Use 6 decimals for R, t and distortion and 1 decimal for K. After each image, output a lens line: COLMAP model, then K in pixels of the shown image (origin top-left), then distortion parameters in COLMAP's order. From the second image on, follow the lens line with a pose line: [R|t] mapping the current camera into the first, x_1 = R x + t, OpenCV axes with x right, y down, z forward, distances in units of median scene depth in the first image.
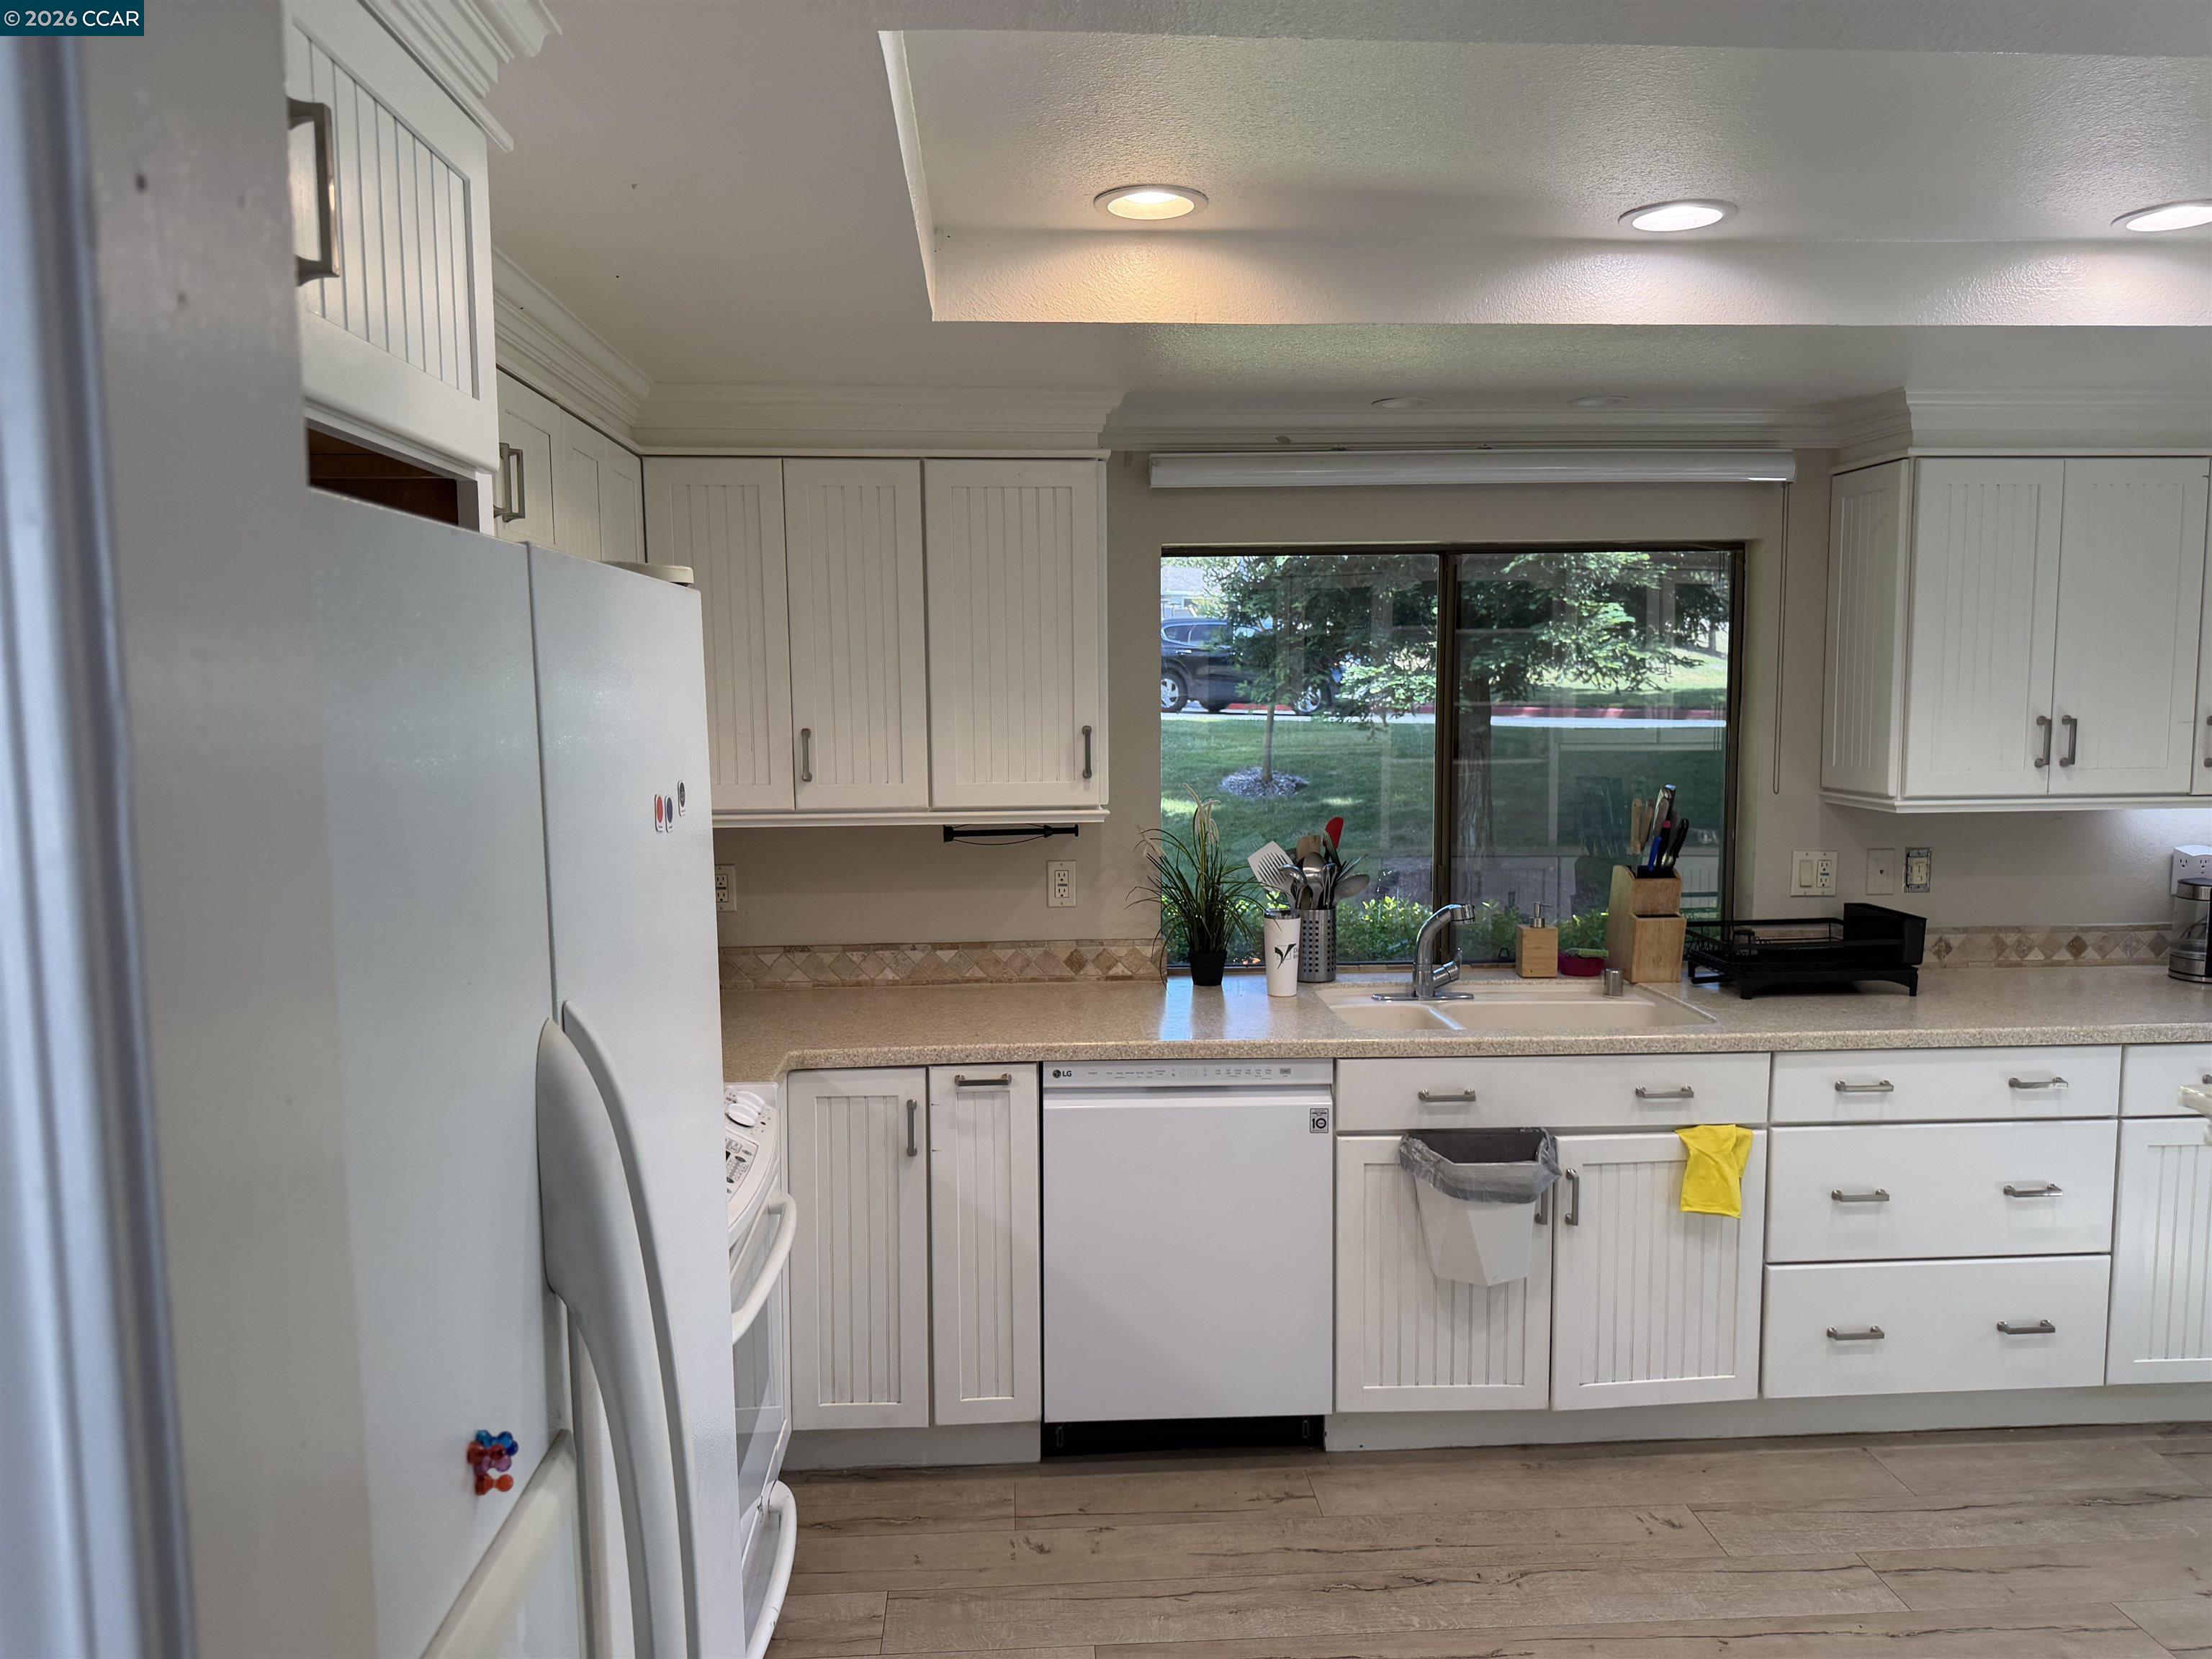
lens RADIAL K [[1543.9, 0, 1092.3], [0, 1543.9, 829.0], [0, 0, 1]] dist [0.176995, -0.401635]
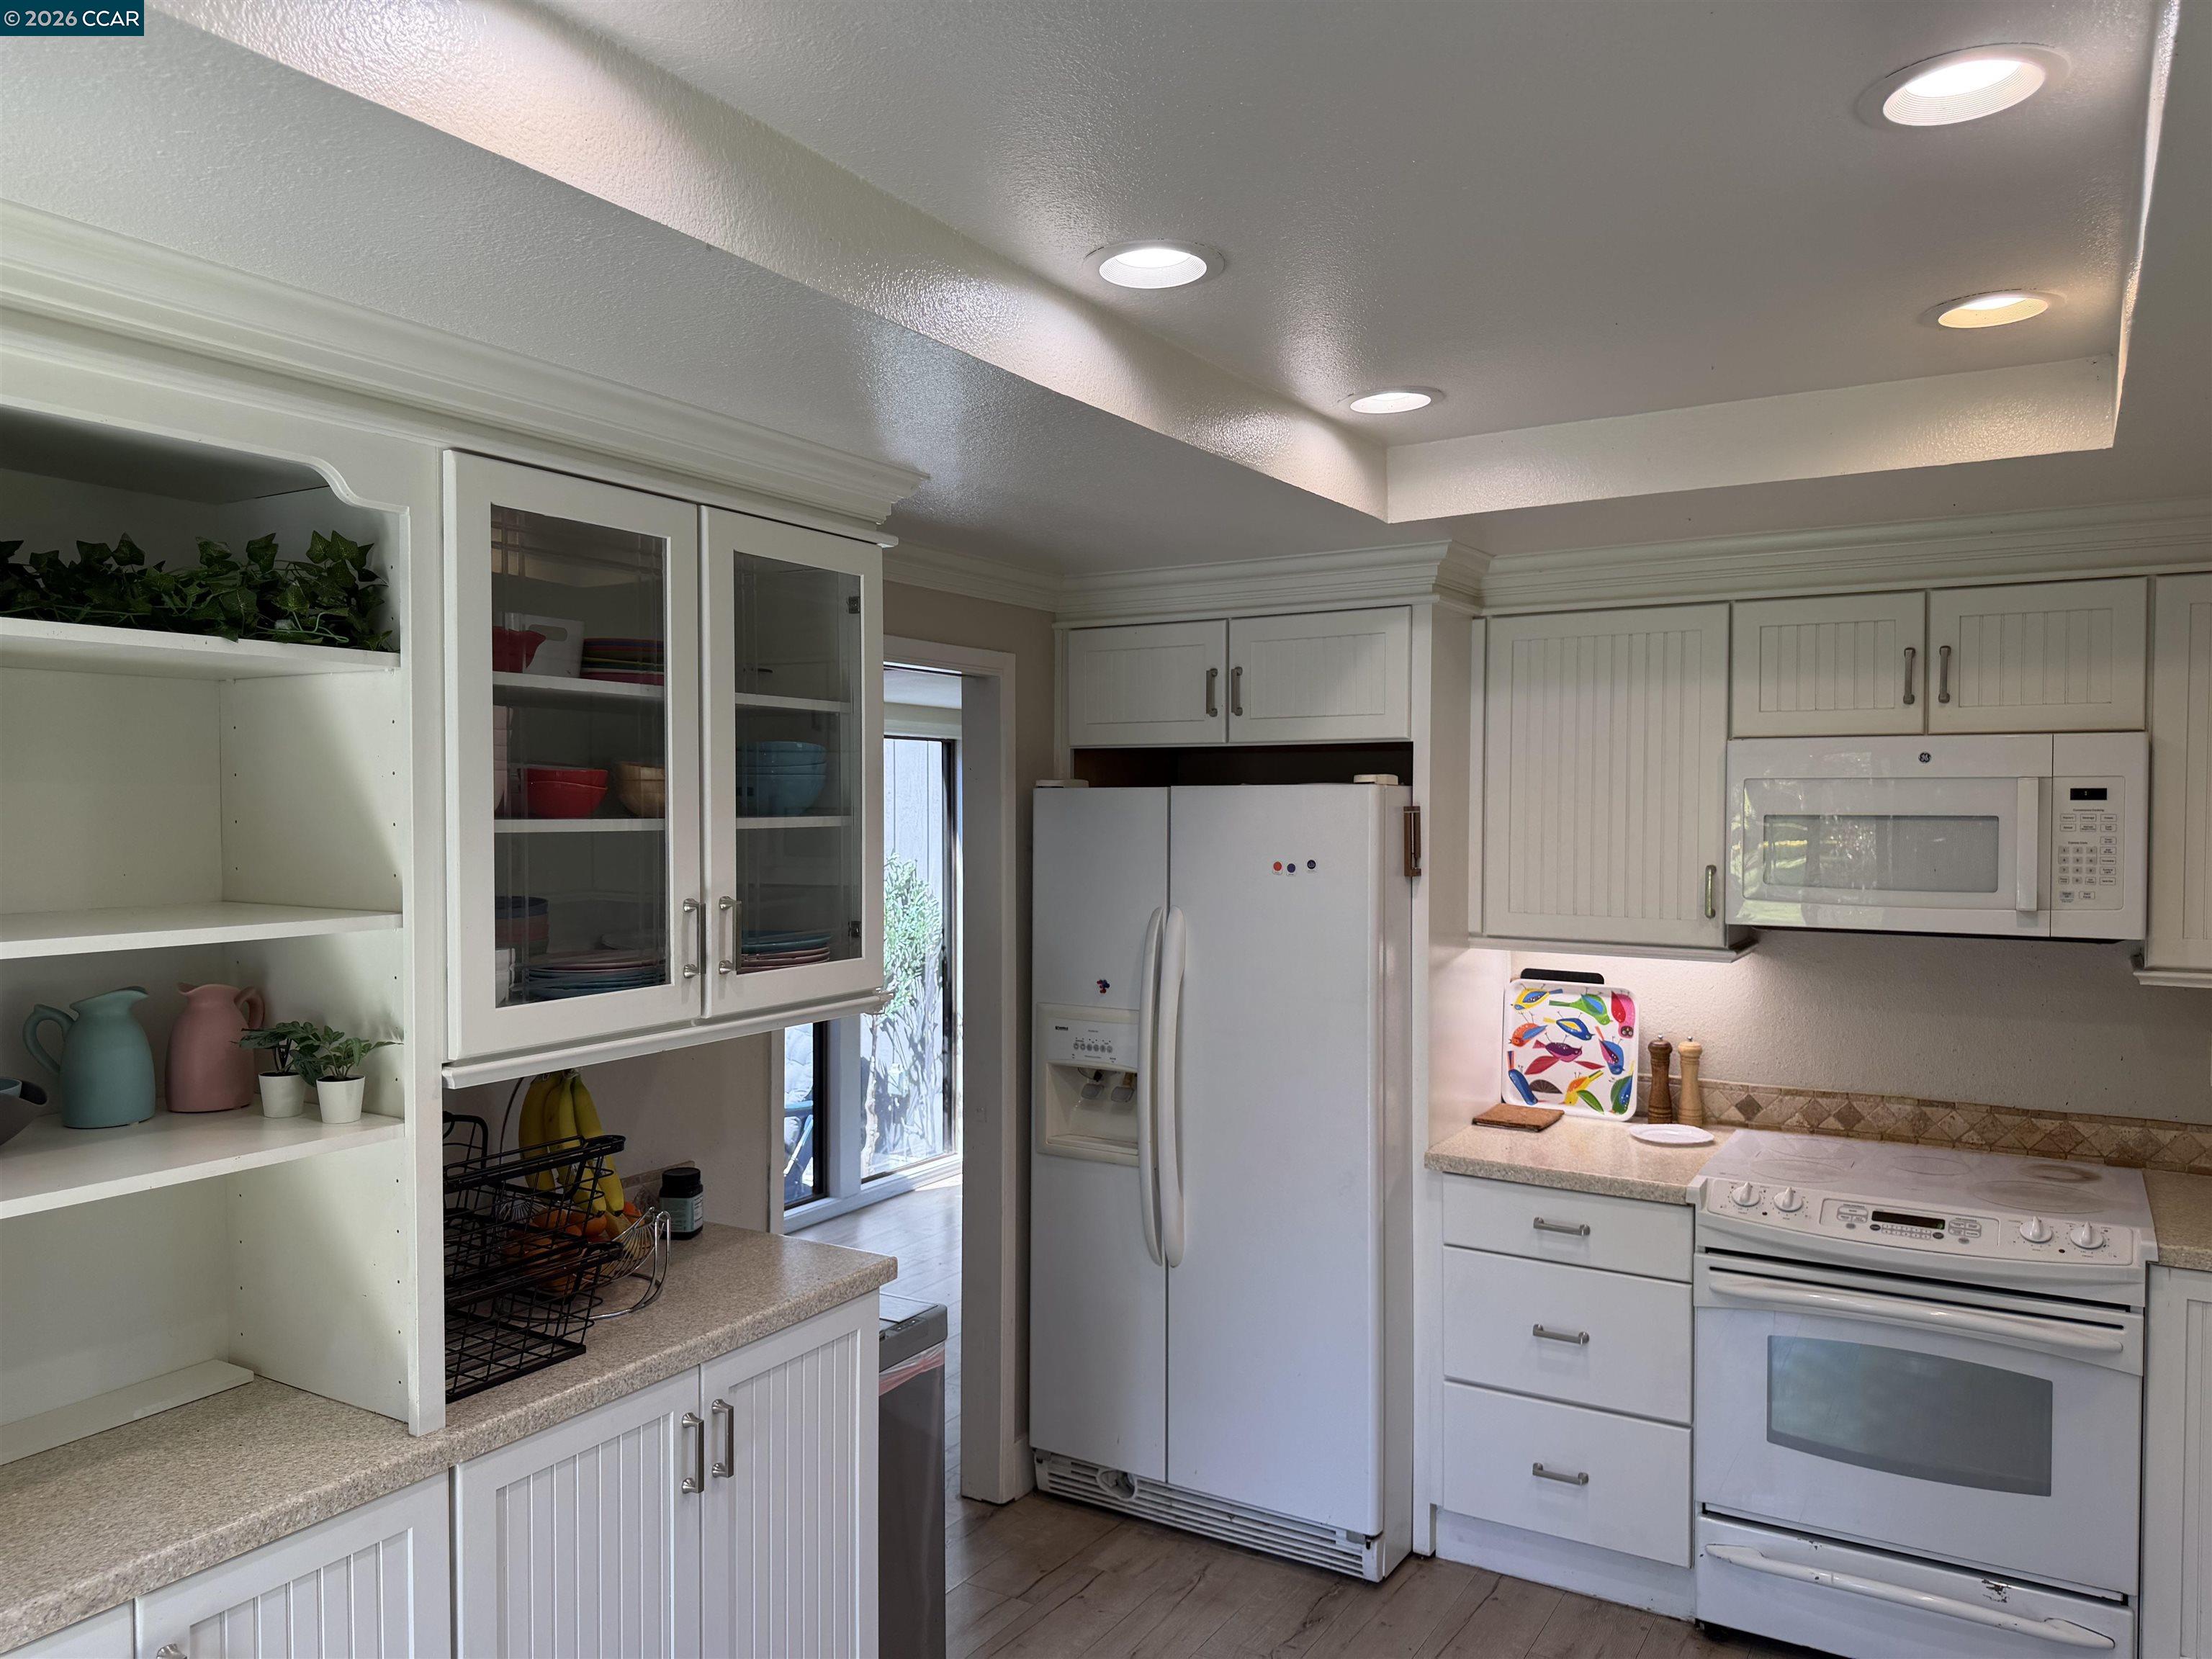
lens RADIAL K [[1565.4, 0, 1095.9], [0, 1565.4, 835.2], [0, 0, 1]] dist [0.075762, -0.100653]
pose [[-0.564584, 0.025320, -0.824987, 0.801115], [-0.072791, 0.994107, 0.080325, -0.097301], [0.822160, 0.105402, -0.559414, 0.821525]]
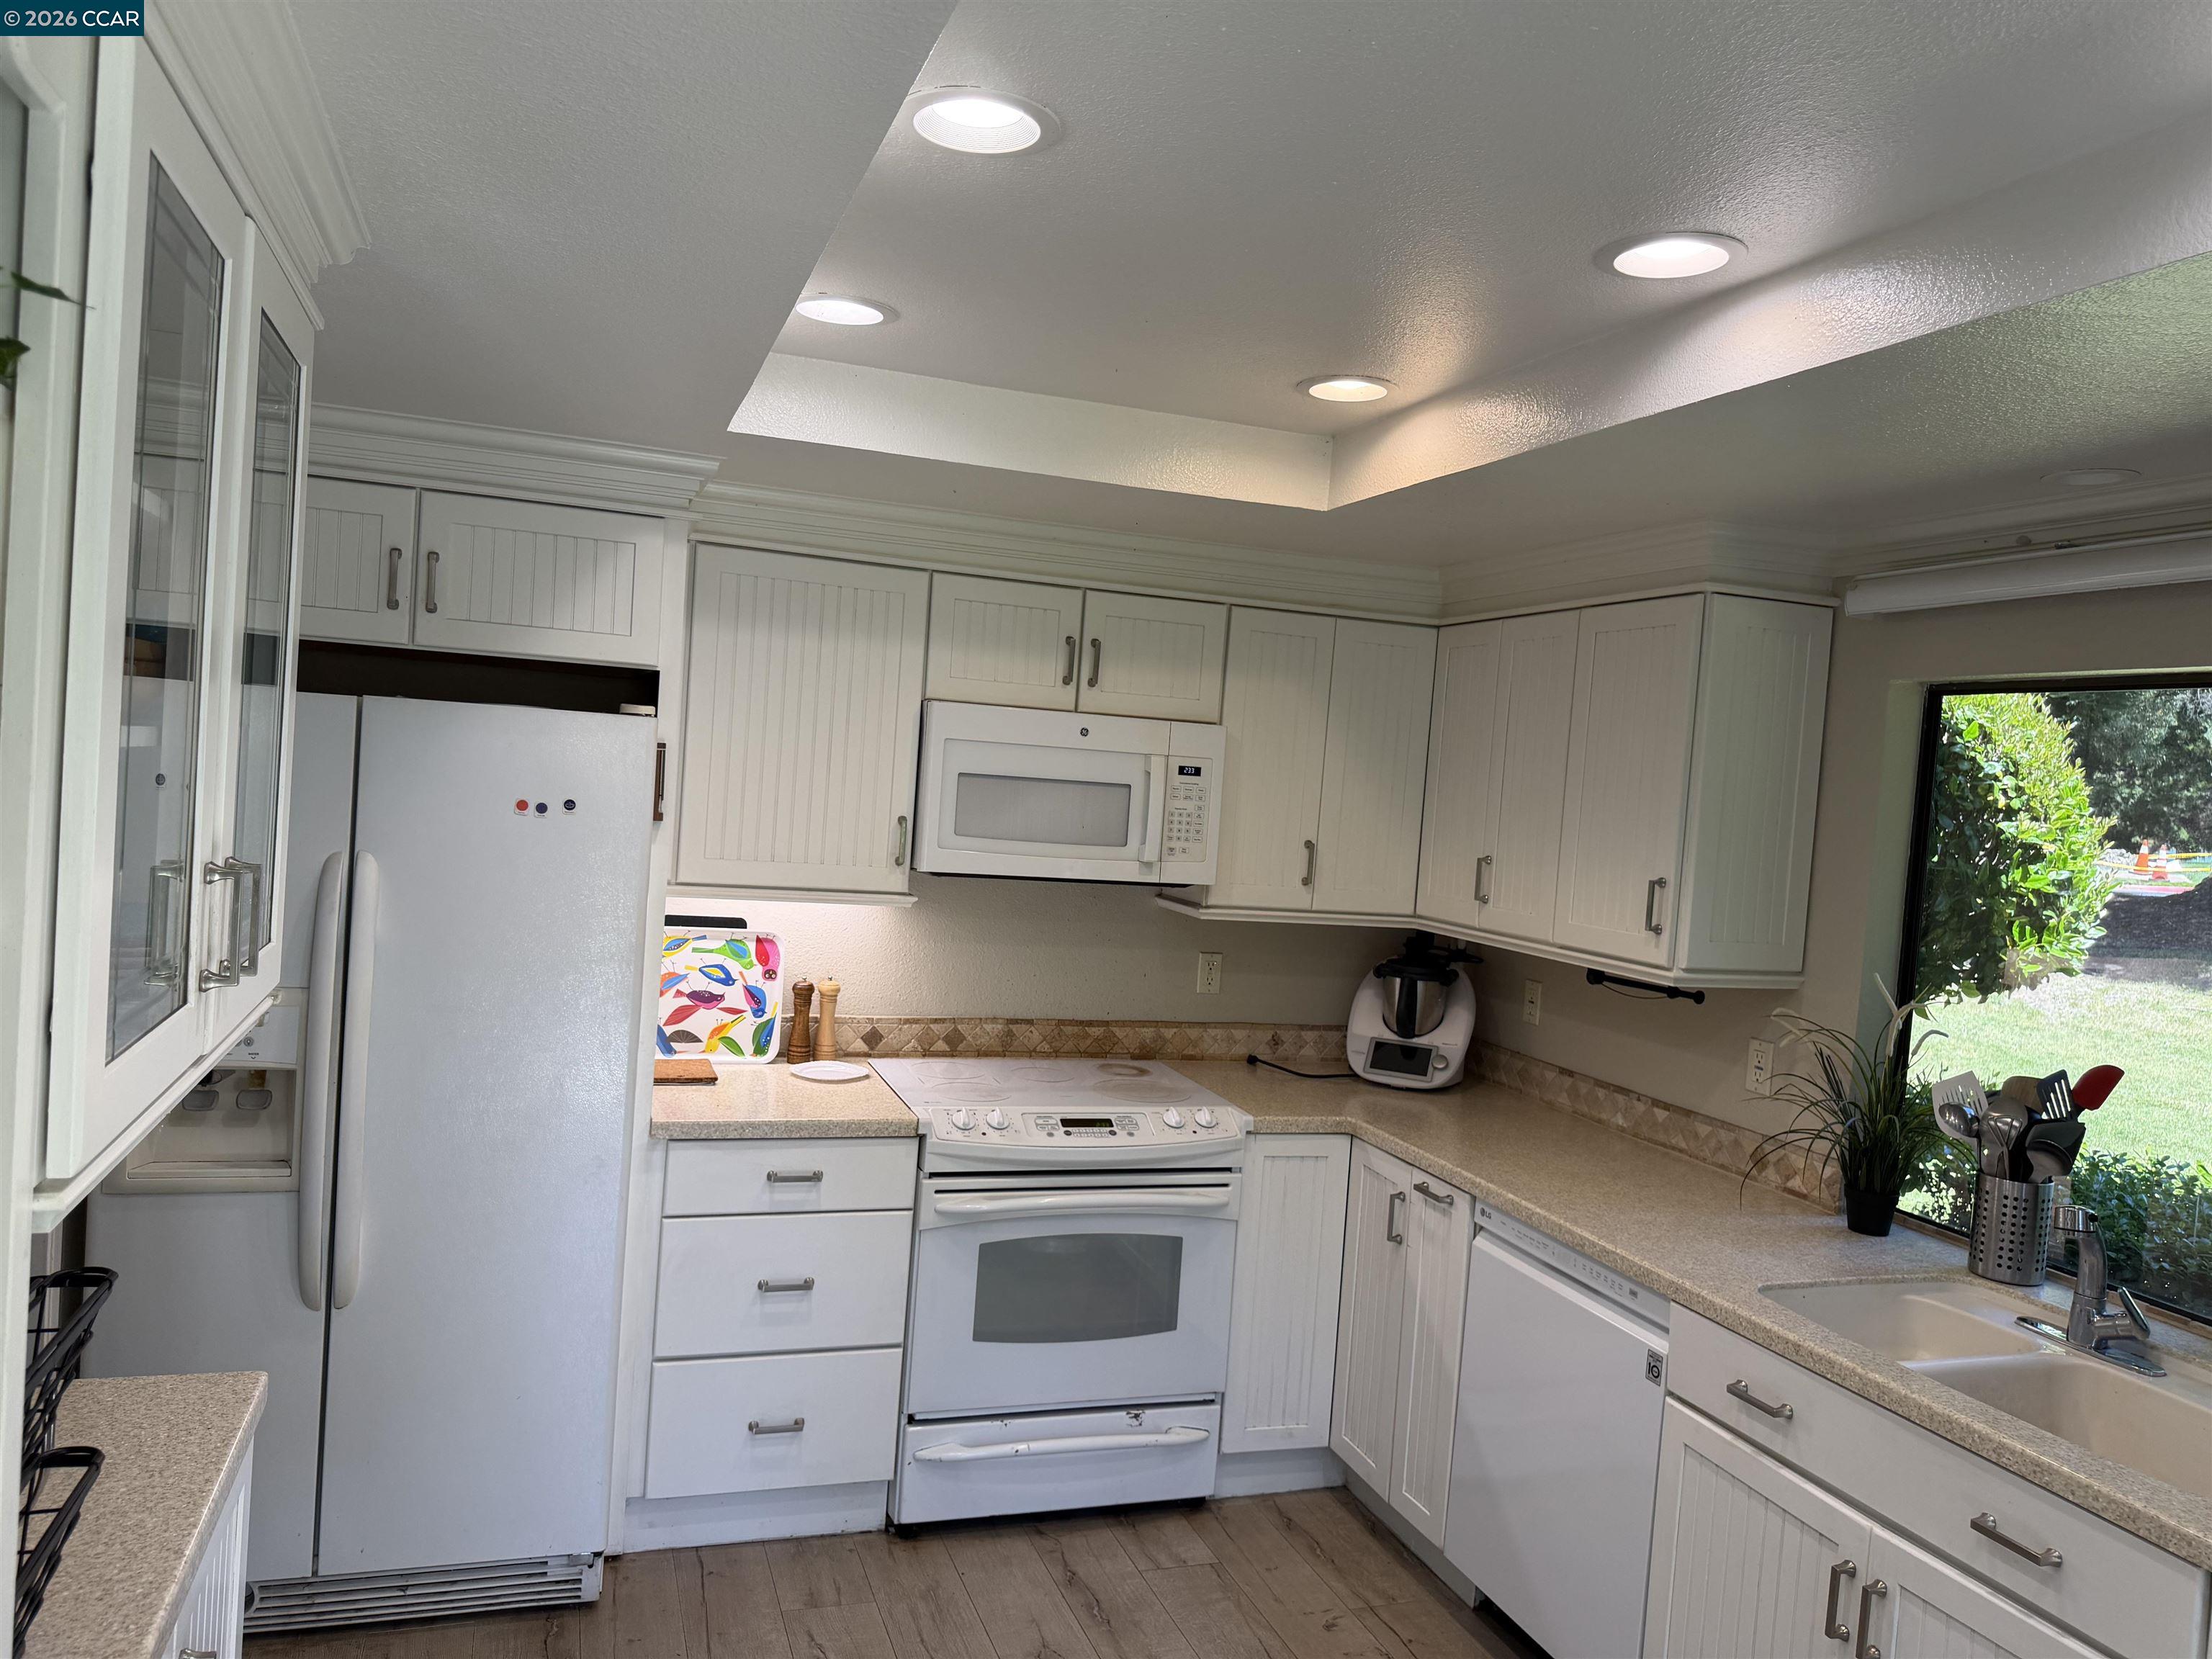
lens RADIAL K [[1550.7, 0, 1106.0], [0, 1550.7, 829.5], [0, 0, 1]] dist [0.121791, -0.214408]
pose [[0.274312, 0.062087, -0.959634, 0.799891], [-0.162852, 0.986499, 0.017273, -0.057535], [0.947751, 0.151540, 0.280720, 0.419921]]
